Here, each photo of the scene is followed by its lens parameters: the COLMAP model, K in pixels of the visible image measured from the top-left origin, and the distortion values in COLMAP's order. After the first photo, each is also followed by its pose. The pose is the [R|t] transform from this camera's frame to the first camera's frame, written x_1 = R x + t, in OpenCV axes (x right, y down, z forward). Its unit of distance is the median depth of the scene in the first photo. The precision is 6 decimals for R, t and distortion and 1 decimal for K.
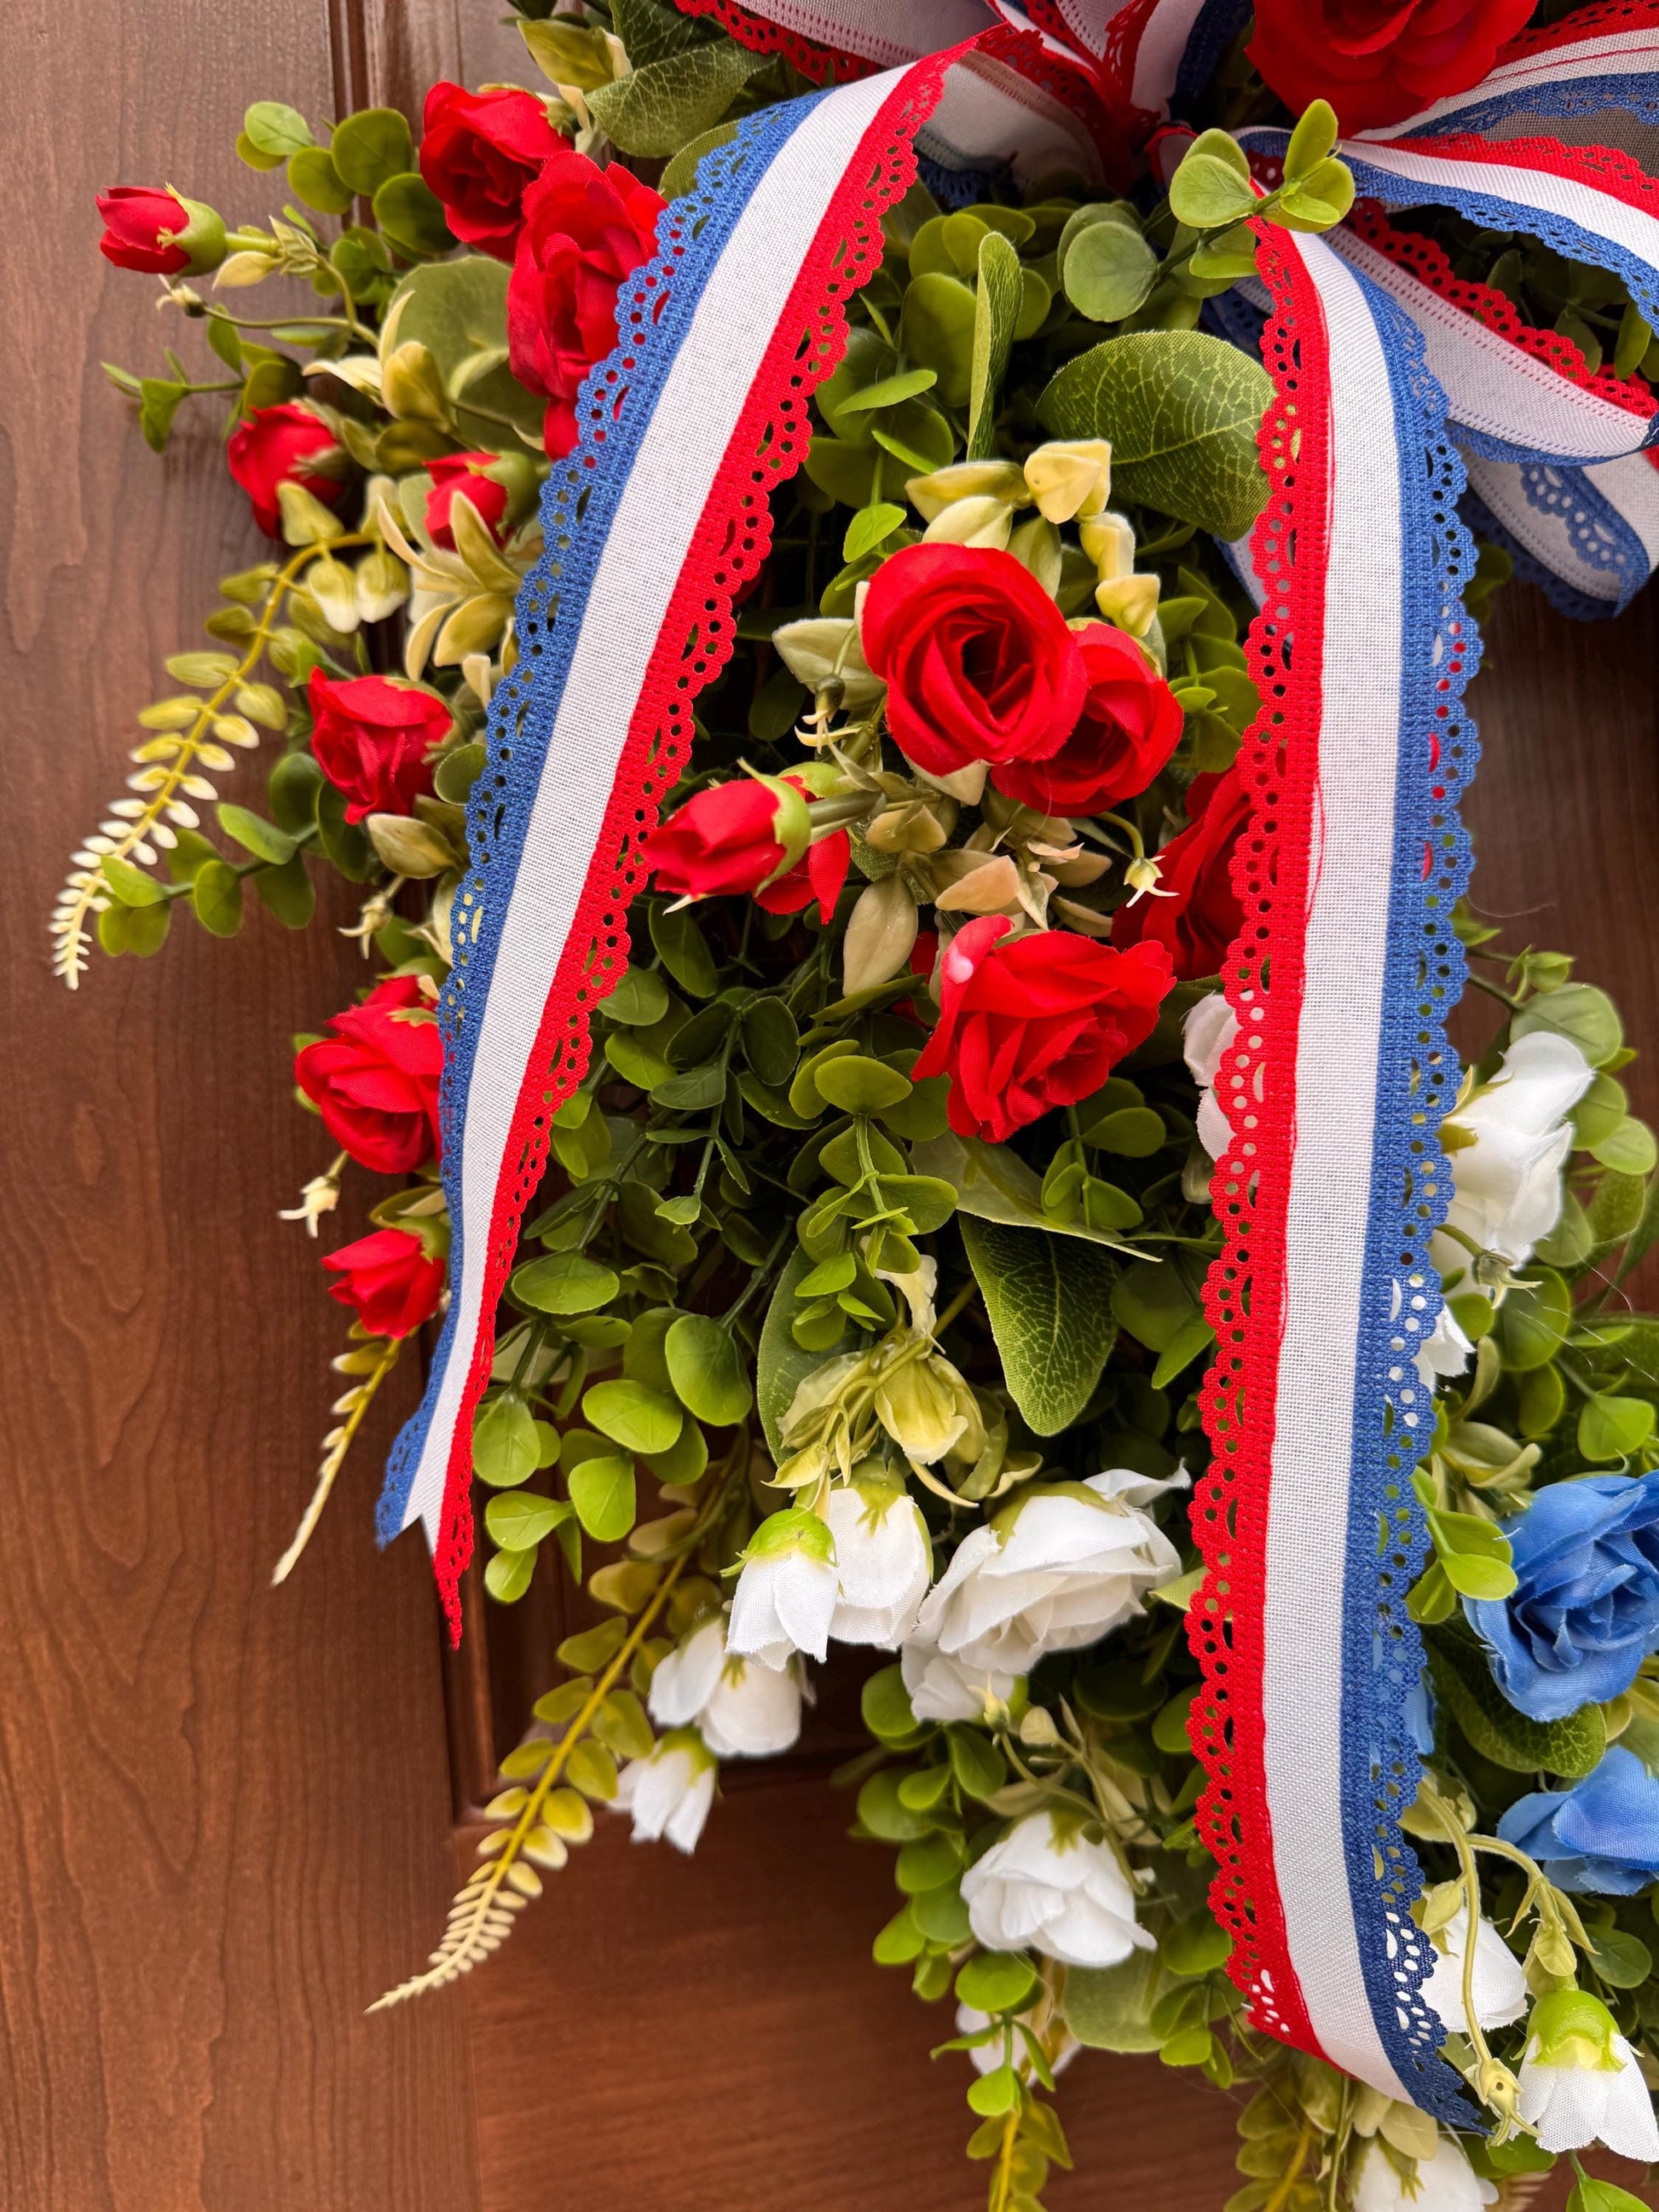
lens RADIAL K [[1679.5, 0, 842.5], [0, 1679.5, 1151.5], [0, 0, 1]] dist [0.026221, -0.055064]
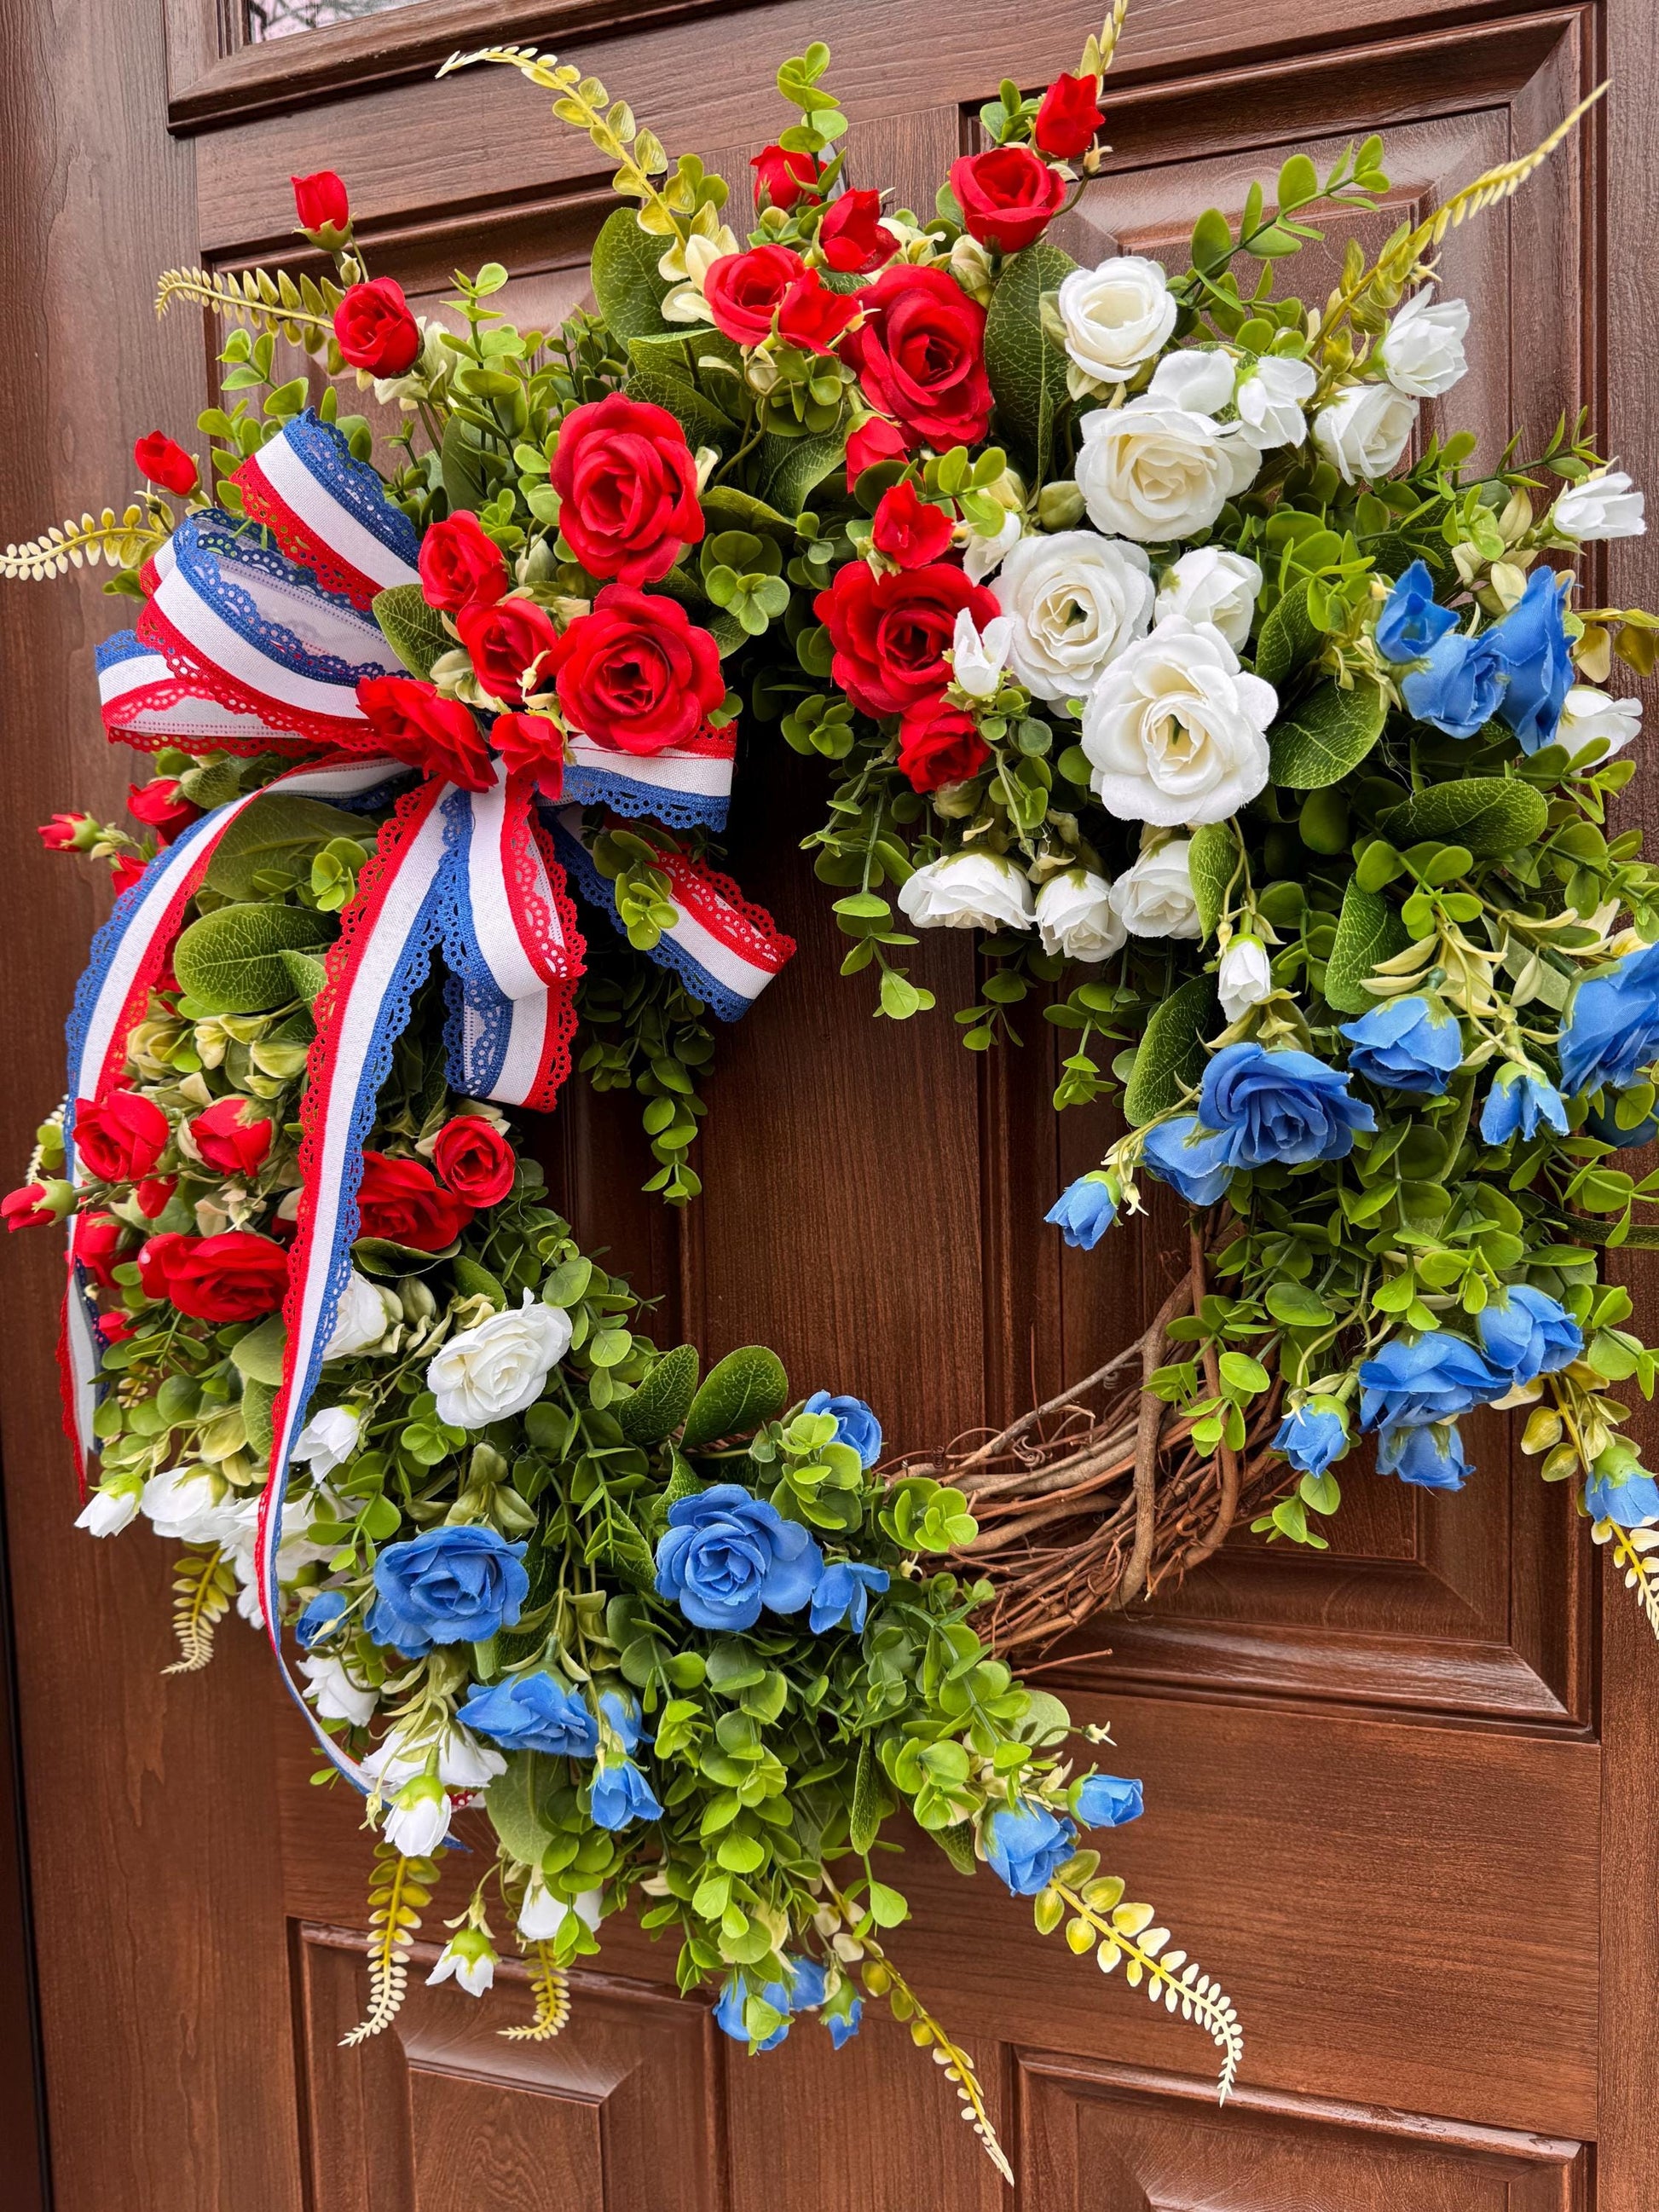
lens RADIAL K [[1605.8, 0, 818.8], [0, 1605.8, 1085.3], [0, 0, 1]] dist [0.049049, -0.035824]
pose [[0.876444, 0.064482, -0.477167, 1.623036], [-0.046962, 0.997715, 0.048567, -0.418881], [0.479209, -0.020158, 0.877469, -0.423771]]
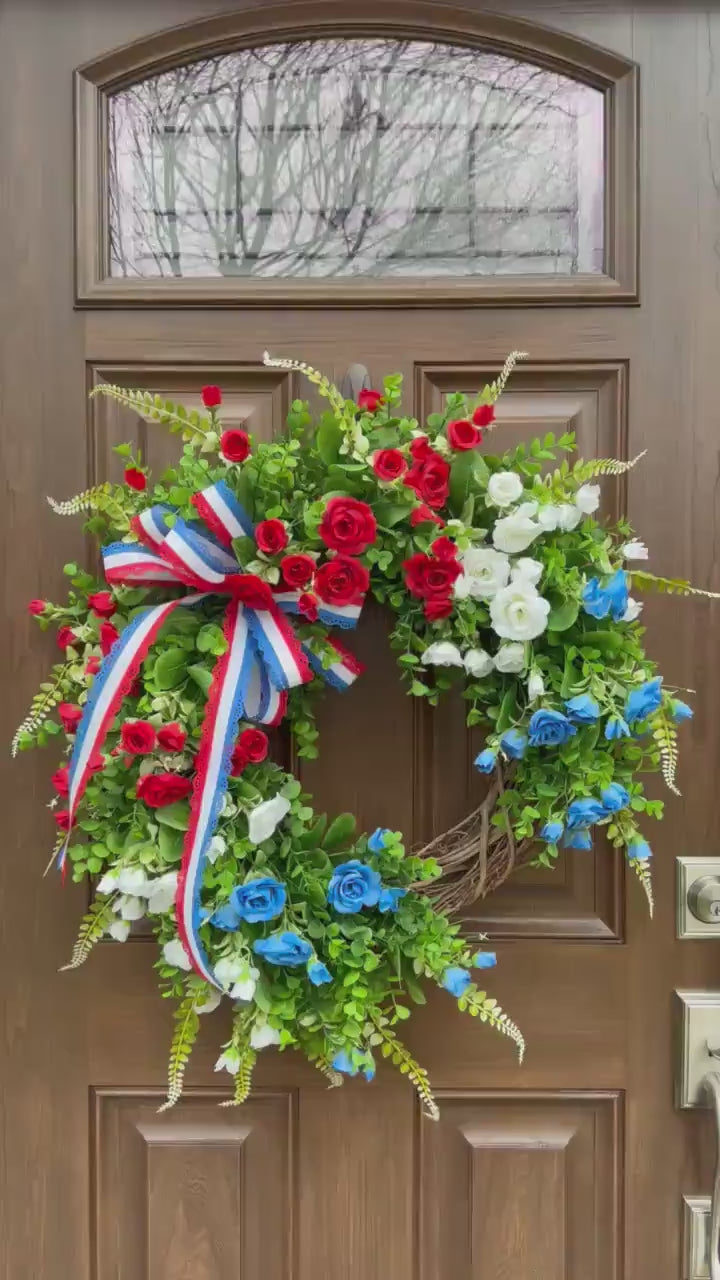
lens RADIAL K [[1135.0, 0, 354.5], [0, 1135.0, 639.3], [0, 0, 1]] dist [0.121674, -0.027346]
pose [[0.975567, 0.064080, -0.210147, 1.414742], [-0.067531, 0.997674, -0.009280, -0.545641], [0.209064, 0.023244, 0.977626, -2.477124]]
